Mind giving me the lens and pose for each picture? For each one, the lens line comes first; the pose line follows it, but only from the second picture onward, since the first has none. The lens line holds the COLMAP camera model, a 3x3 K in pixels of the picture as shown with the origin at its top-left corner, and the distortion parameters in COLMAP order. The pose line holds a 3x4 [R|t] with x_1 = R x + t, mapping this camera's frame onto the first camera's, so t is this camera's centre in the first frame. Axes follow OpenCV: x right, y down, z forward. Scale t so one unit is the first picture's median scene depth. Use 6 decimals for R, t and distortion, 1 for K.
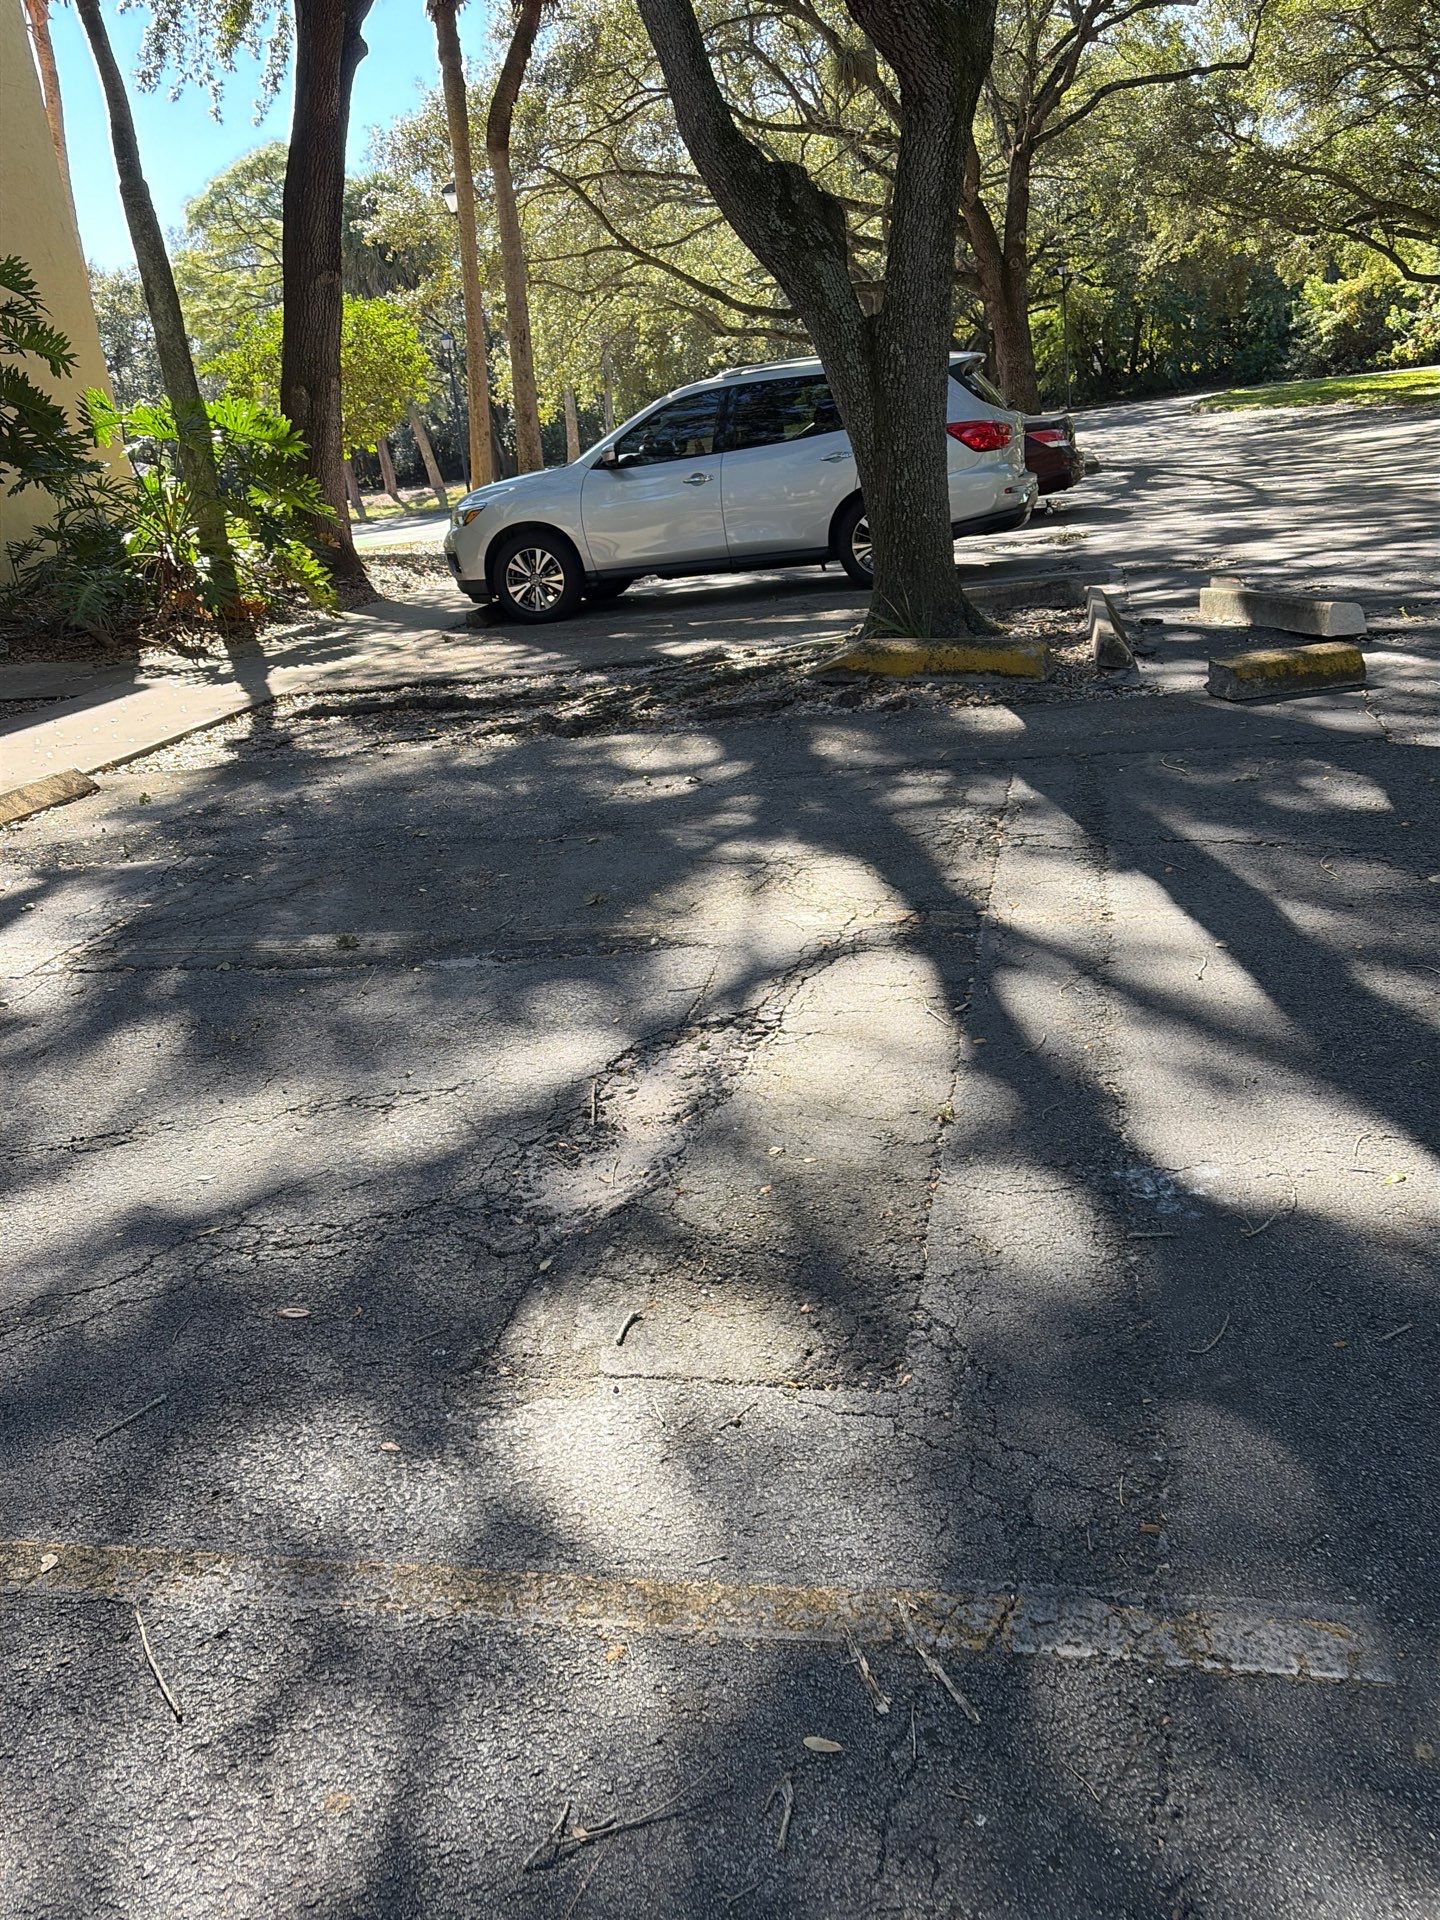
lens RADIAL K [[1476.5, 0, 720.0], [0, 1476.5, 960.0], [0, 0, 1]] dist [0.005627, -0.007184]
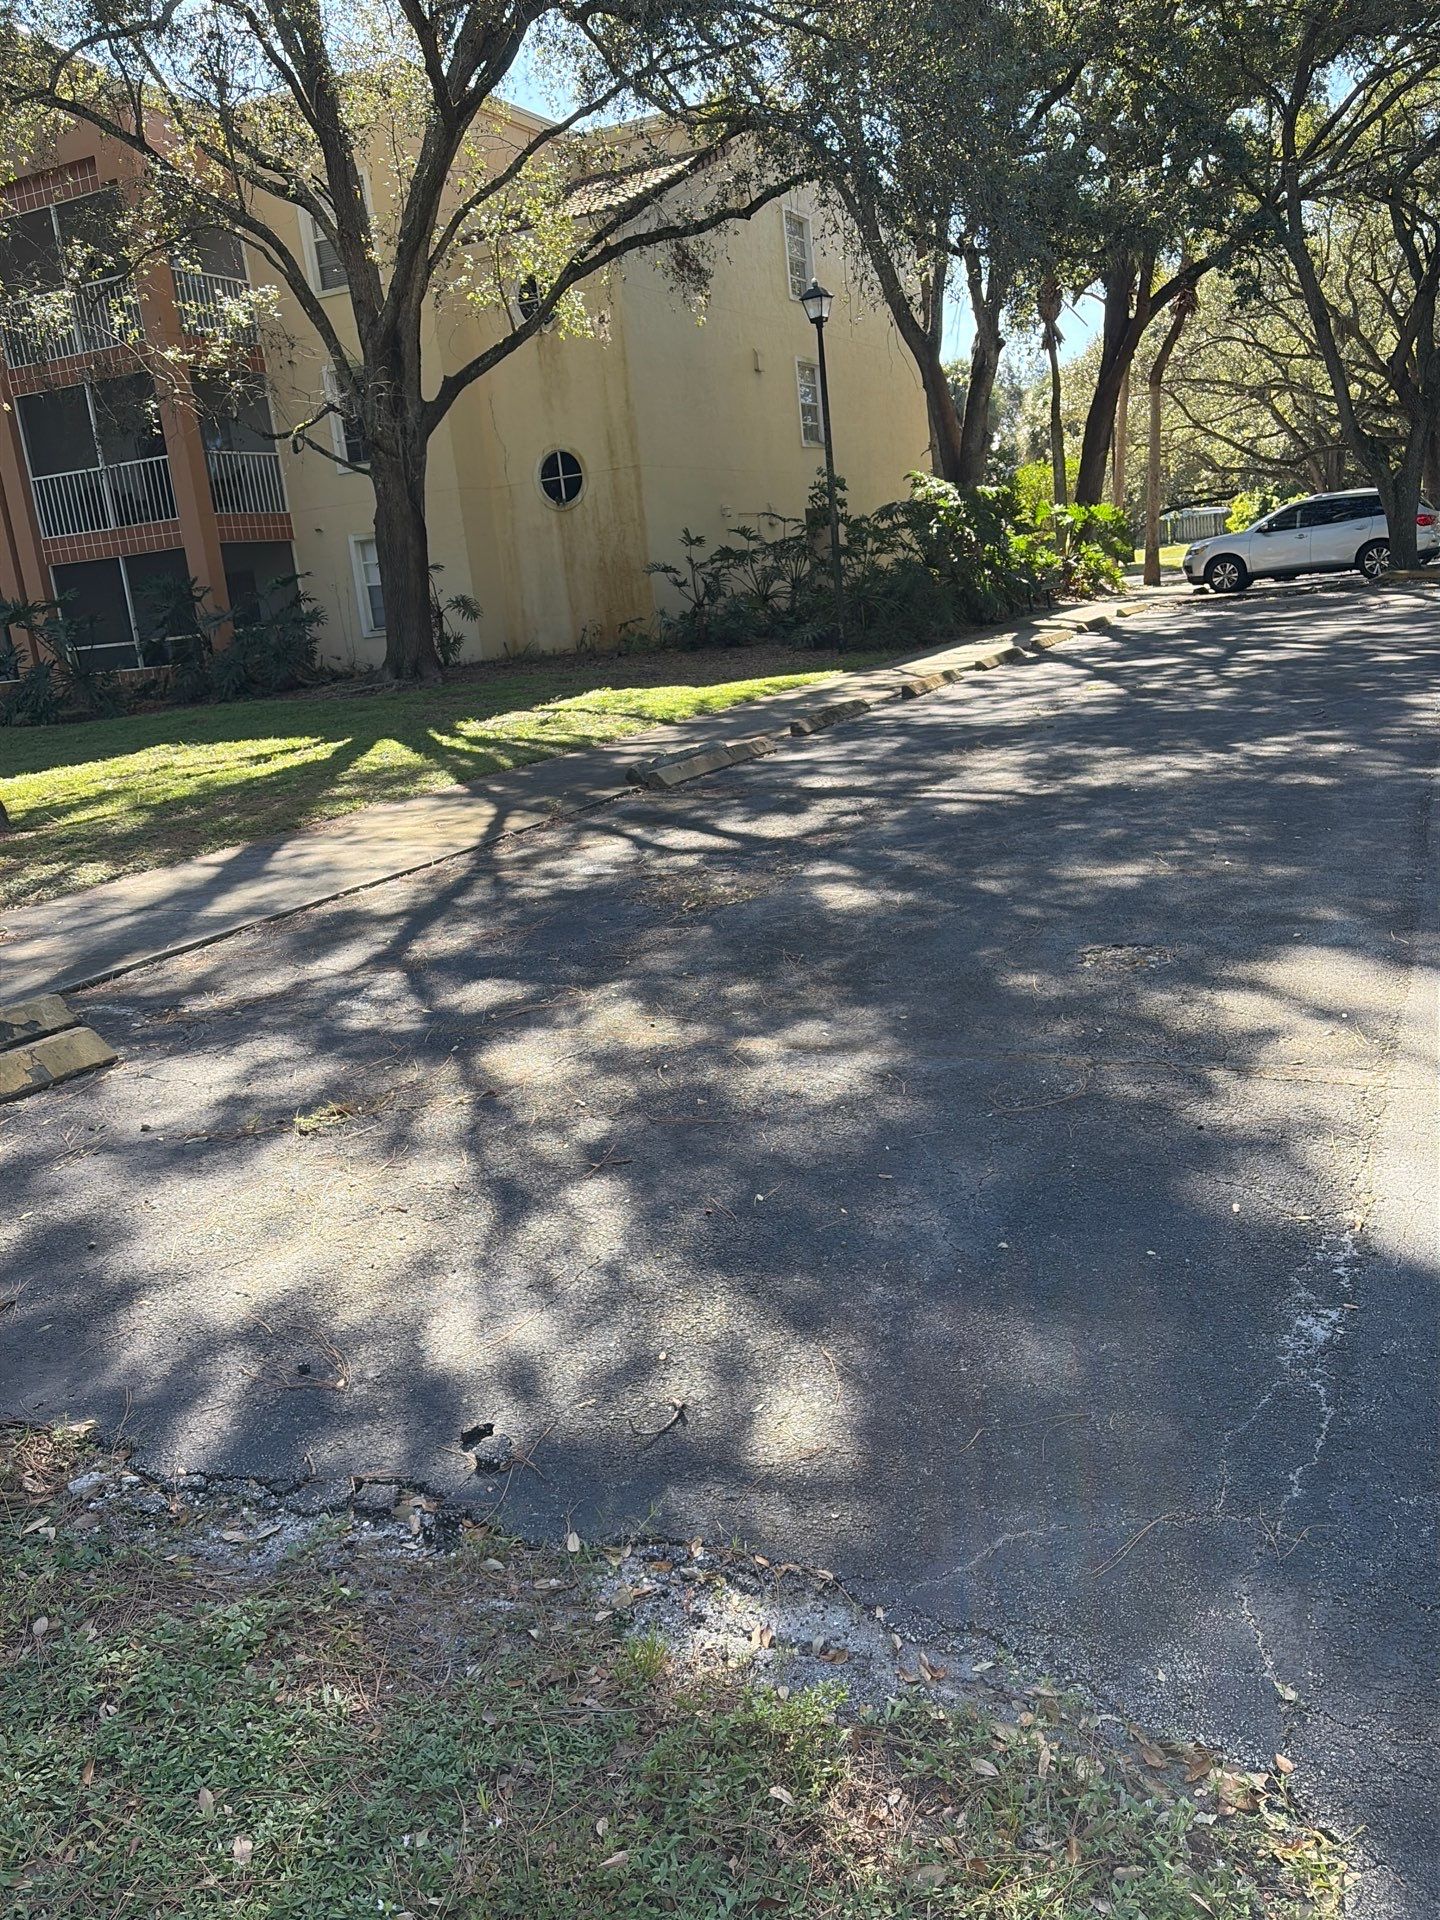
lens RADIAL K [[1476.5, 0, 720.0], [0, 1476.5, 960.0], [0, 0, 1]] dist [0.005627, -0.007184]
pose [[0.970552, 0.077743, -0.228002, -0.339738], [-0.094372, 0.993545, -0.062947, 0.635911], [0.221636, 0.082611, 0.971624, -1.588320]]
